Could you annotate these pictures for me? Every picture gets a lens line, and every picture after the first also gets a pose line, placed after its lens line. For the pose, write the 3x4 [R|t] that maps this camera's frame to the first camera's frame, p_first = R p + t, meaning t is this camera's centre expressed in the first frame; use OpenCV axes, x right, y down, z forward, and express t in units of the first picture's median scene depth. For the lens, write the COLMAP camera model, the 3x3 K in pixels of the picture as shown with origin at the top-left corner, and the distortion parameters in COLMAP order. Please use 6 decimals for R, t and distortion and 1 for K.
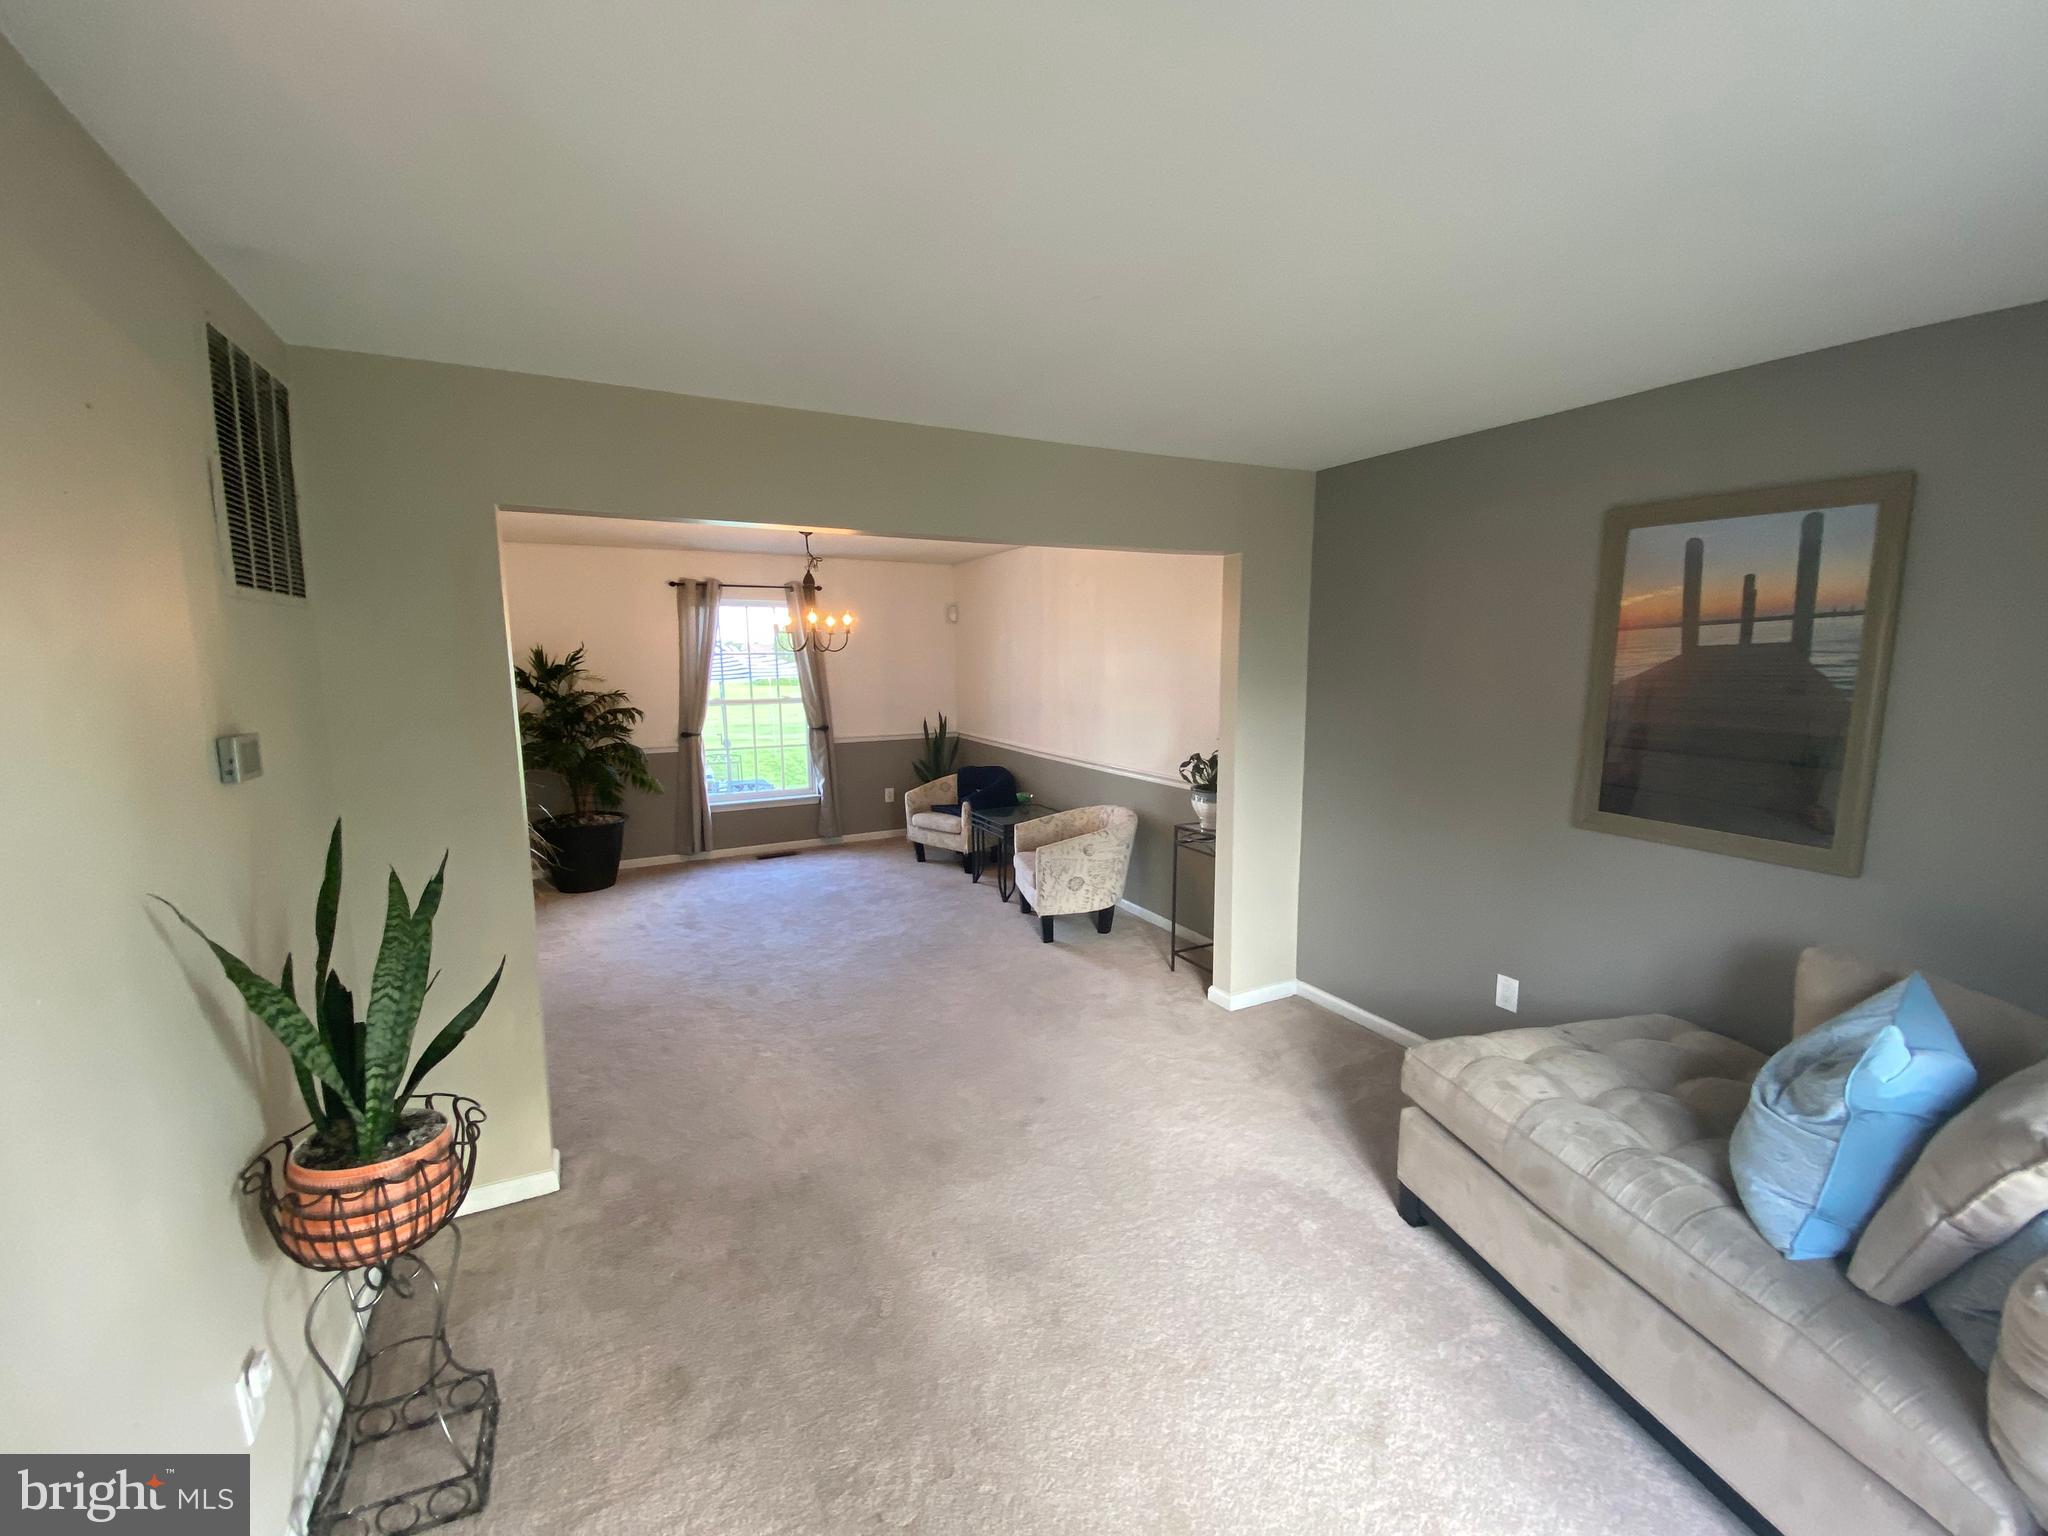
lens RADIAL K [[834.9, 0, 1035.9], [0, 834.9, 763.7], [0, 0, 1]] dist [0.016465, -0.020636]
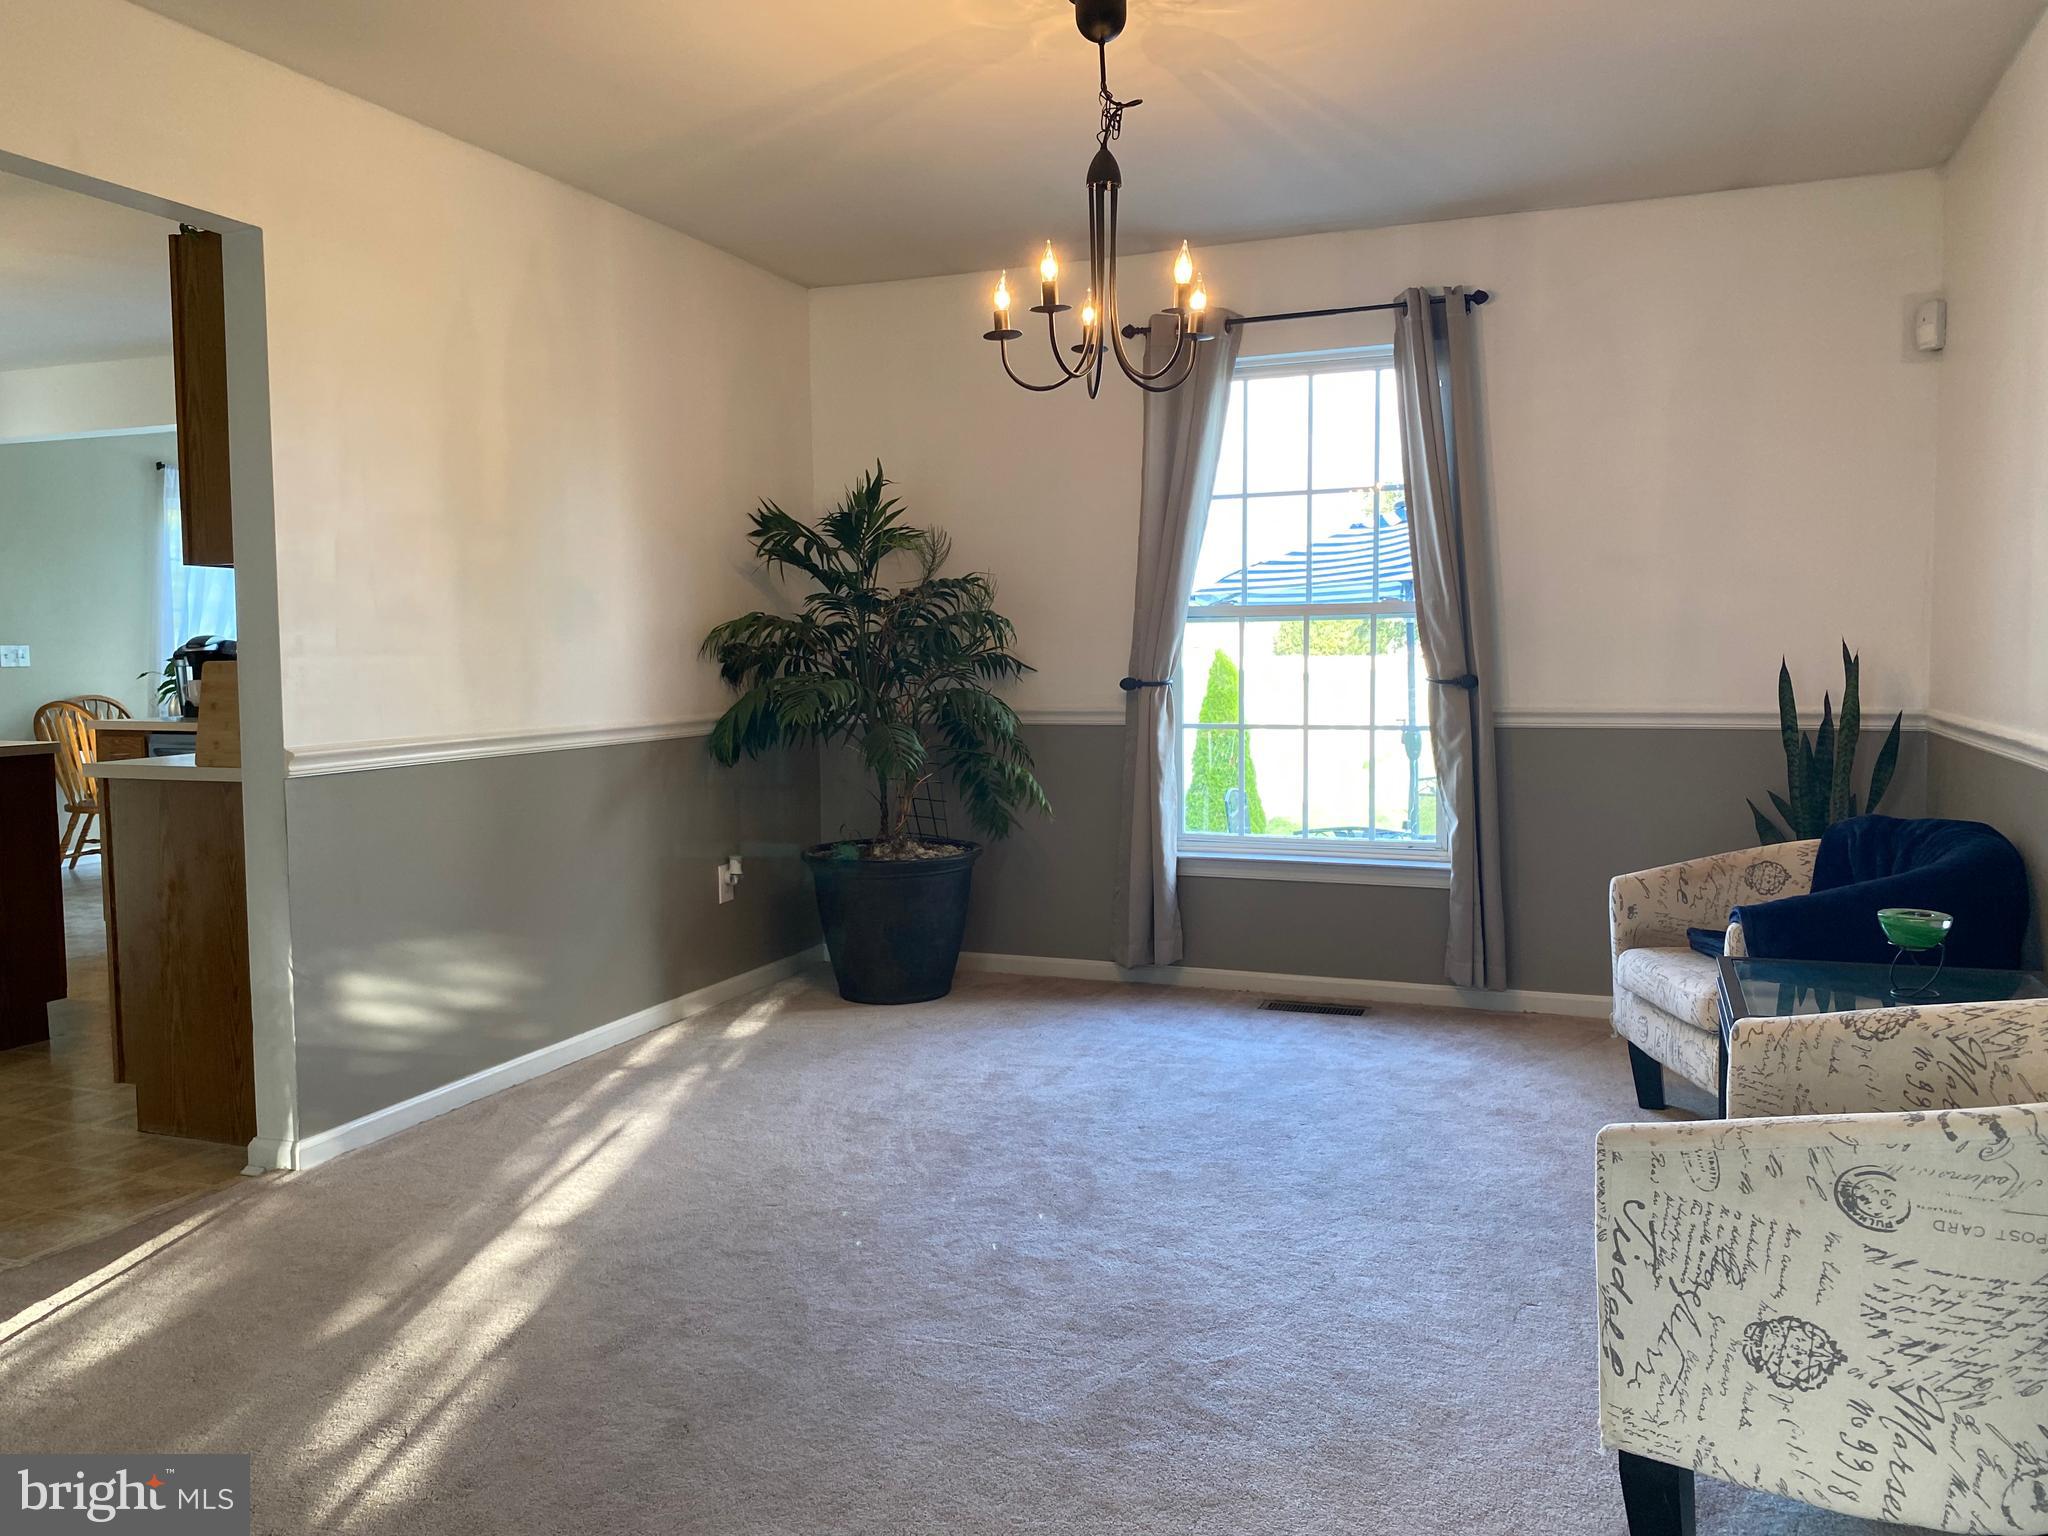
lens RADIAL K [[1558.6, 0, 1024.0], [0, 1558.6, 768.0], [0, 0, 1]] dist [0.003357, -0.002782]
pose [[0.647793, 0.054227, -0.759884, 0.149292], [-0.091786, 0.995753, -0.007188, 0.019266], [0.756267, 0.074403, 0.650019, 0.453617]]
